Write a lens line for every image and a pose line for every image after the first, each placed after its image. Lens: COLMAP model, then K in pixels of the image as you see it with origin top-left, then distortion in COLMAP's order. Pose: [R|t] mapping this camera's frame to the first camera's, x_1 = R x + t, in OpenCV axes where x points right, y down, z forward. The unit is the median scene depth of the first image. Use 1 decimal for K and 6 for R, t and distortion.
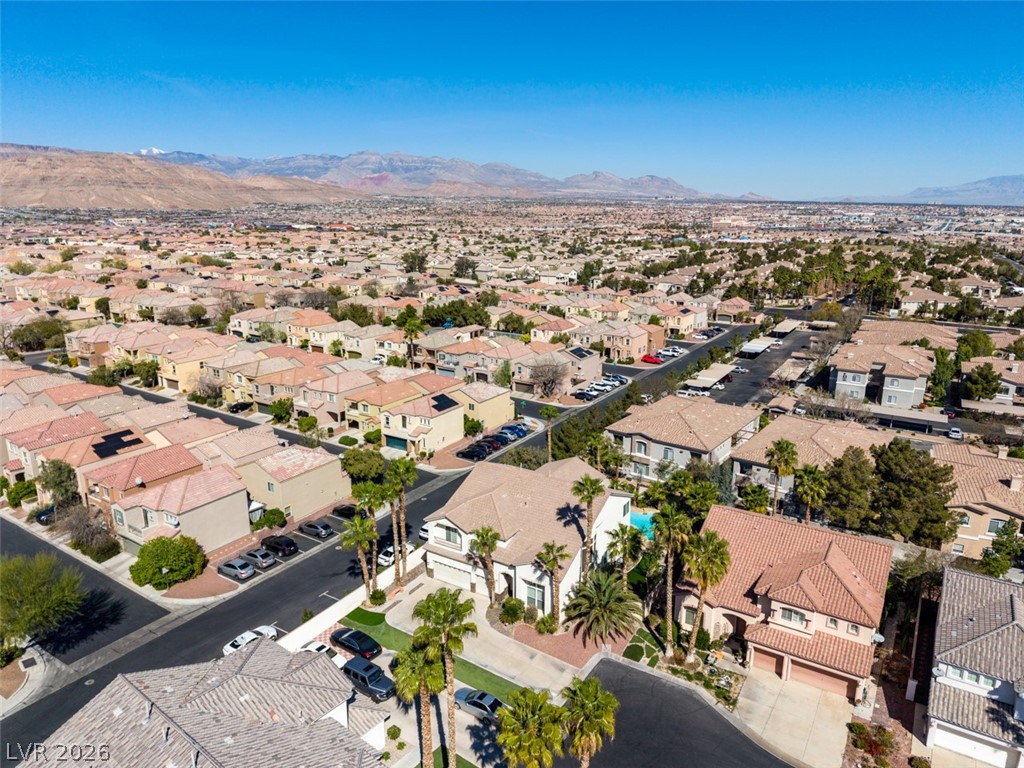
lens RADIAL K [[687.3, 0, 529.3], [0, 687.3, 386.8], [0, 0, 1]] dist [0.040277, -0.052095]
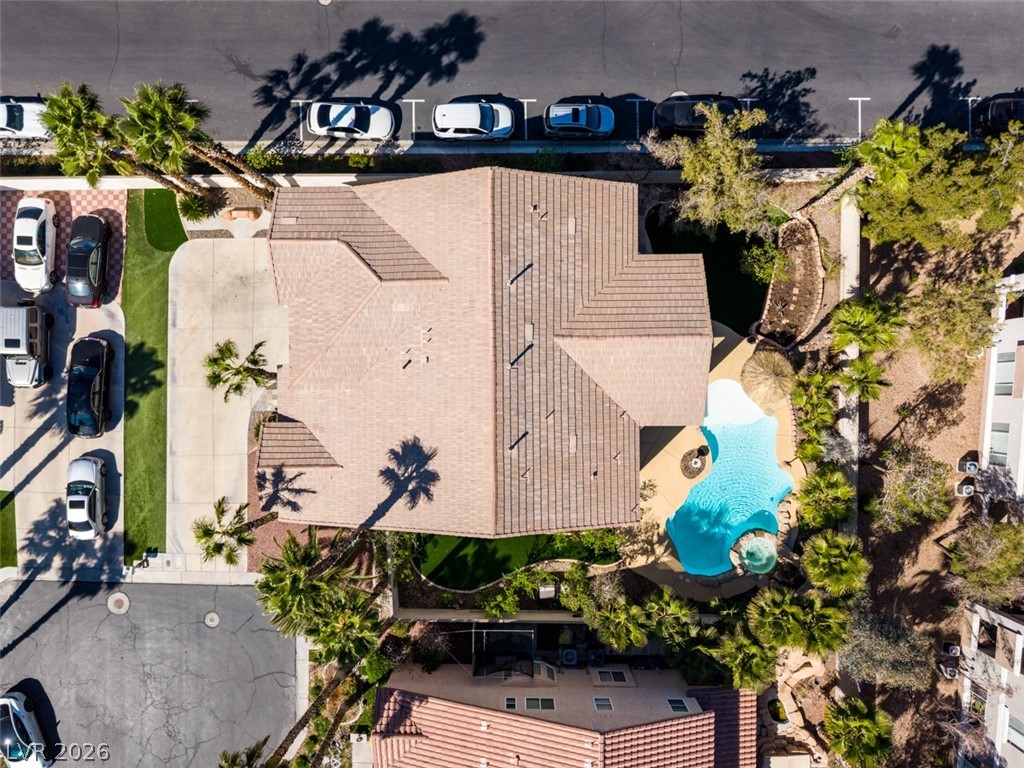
lens RADIAL K [[685.0, 0, 513.9], [0, 685.0, 387.5], [0, 0, 1]] dist [-0.002459, -0.000356]
pose [[0.506877, 0.861932, -0.012190, 0.029736], [-0.212881, 0.138867, 0.967159, -0.156663], [0.835319, -0.487636, 0.253878, 0.556821]]
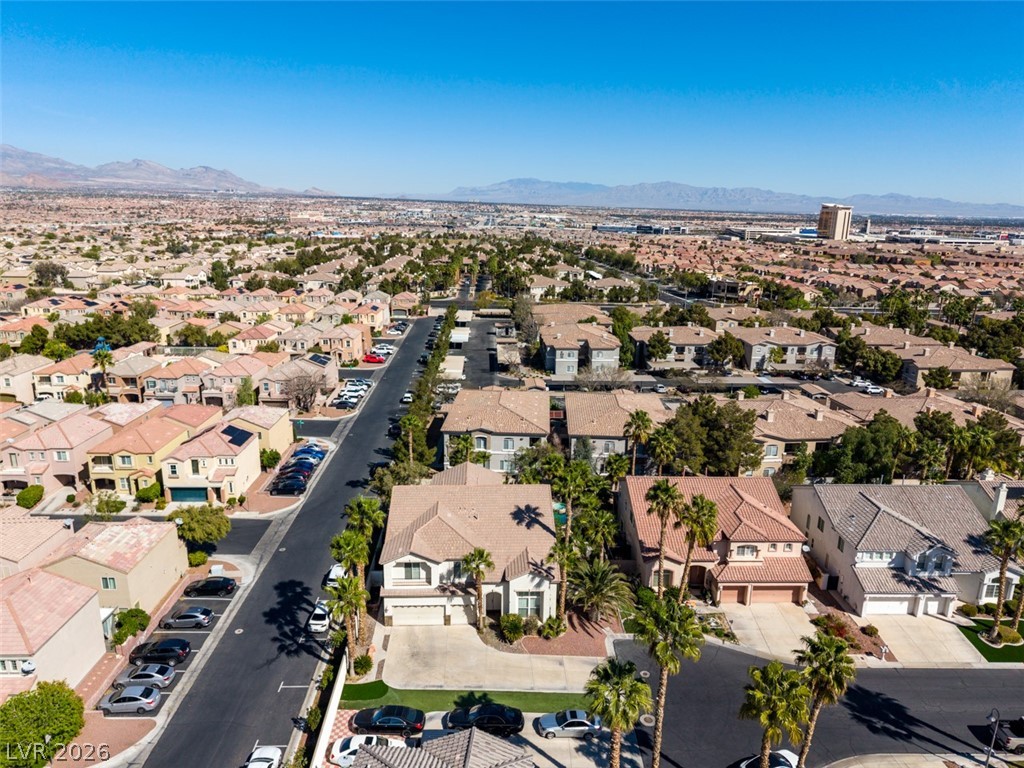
lens RADIAL K [[687.3, 0, 529.3], [0, 687.3, 386.8], [0, 0, 1]] dist [0.040277, -0.052095]
pose [[0.829086, -0.135038, 0.542569, -0.256997], [0.131394, 0.990277, 0.045687, -0.024531], [-0.543463, 0.033412, 0.838768, 0.094092]]
